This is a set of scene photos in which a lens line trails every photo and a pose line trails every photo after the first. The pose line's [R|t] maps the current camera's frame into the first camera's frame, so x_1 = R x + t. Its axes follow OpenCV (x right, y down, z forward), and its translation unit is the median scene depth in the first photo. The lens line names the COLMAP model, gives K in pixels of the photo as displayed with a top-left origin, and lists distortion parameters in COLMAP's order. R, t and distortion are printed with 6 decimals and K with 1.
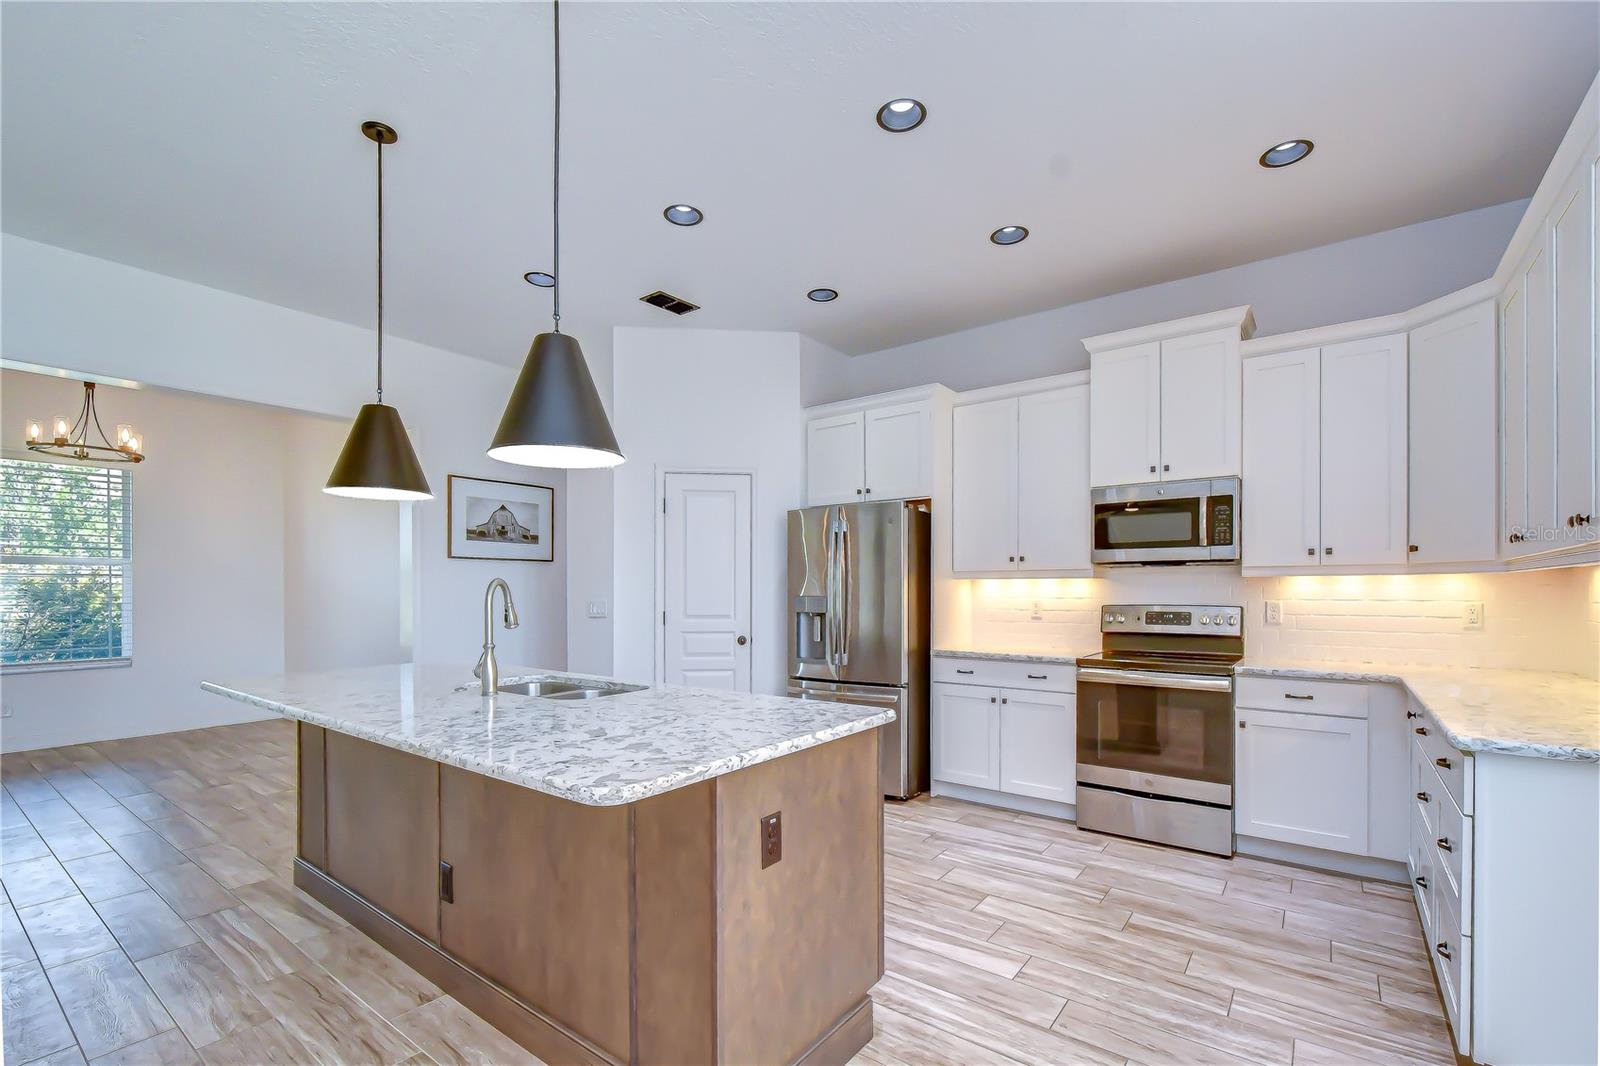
lens RADIAL K [[727.4, 0, 717.3], [0, 727.4, 589.7], [0, 0, 1]] dist [-0.002278, -0.001196]
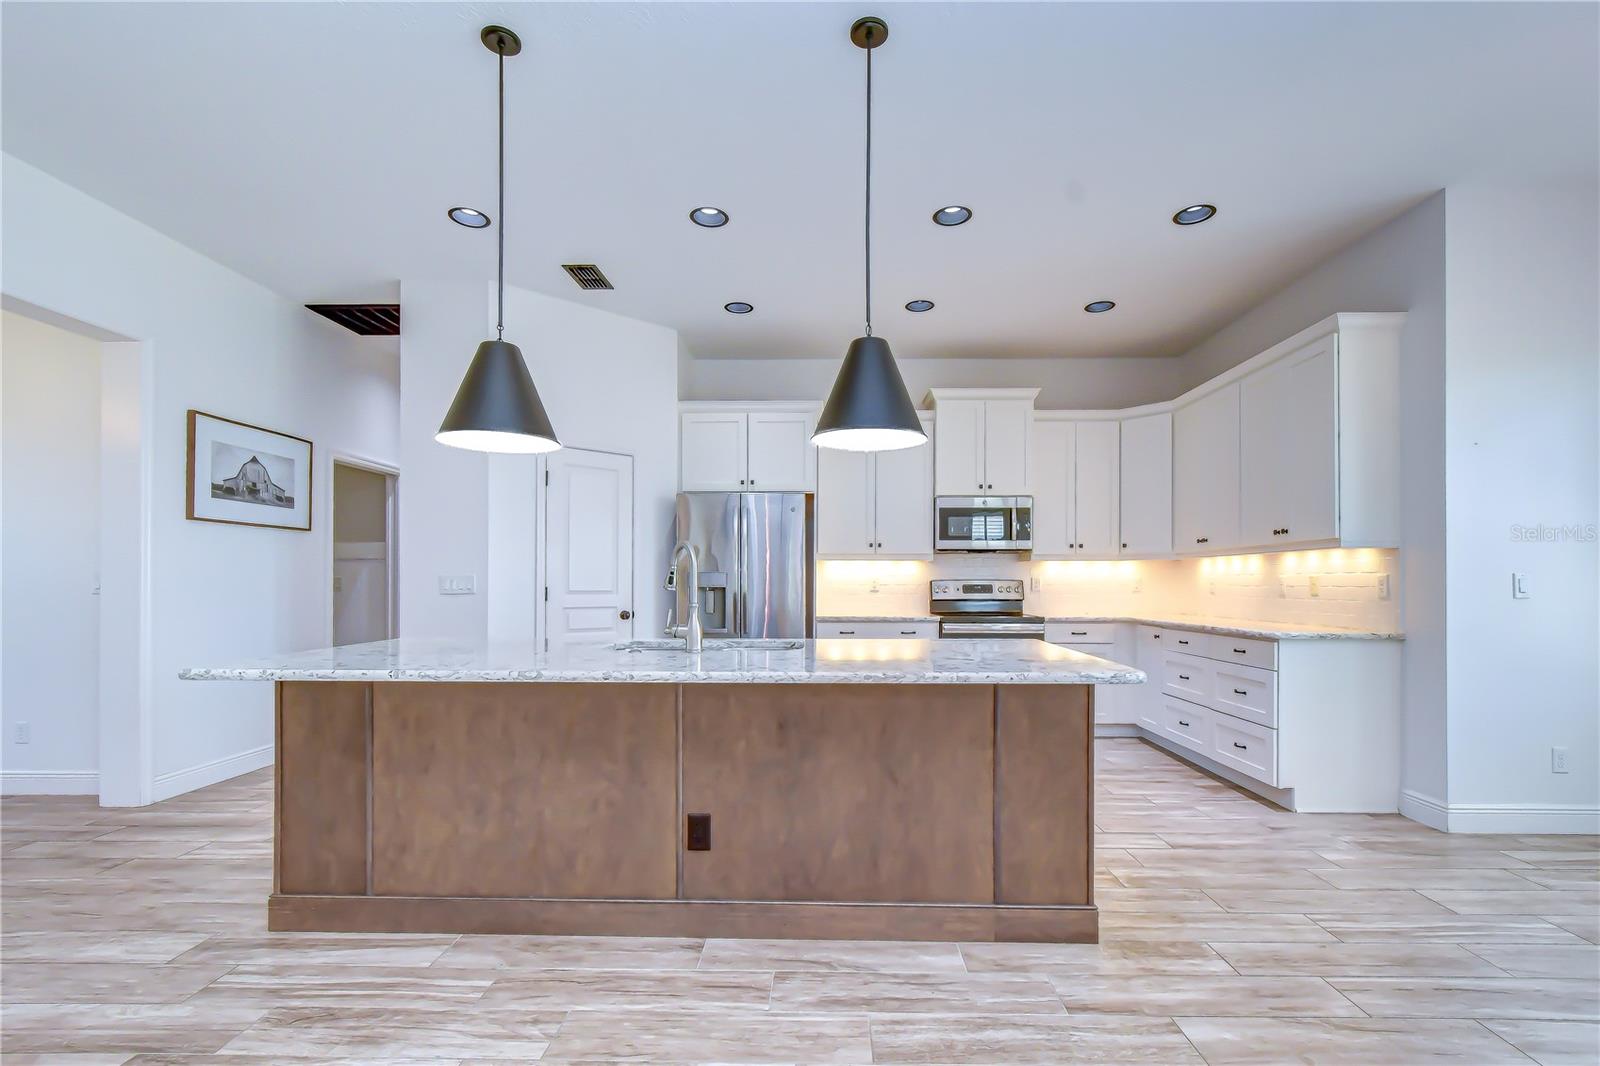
lens RADIAL K [[727.4, 0, 754.6], [0, 727.4, 575.7], [0, 0, 1]] dist [-0.002278, -0.001196]
pose [[0.812243, 0.011731, 0.583201, -0.589522], [-0.009072, 0.999931, -0.007477, 0.027689], [-0.583249, 0.000782, 0.812293, 0.071981]]
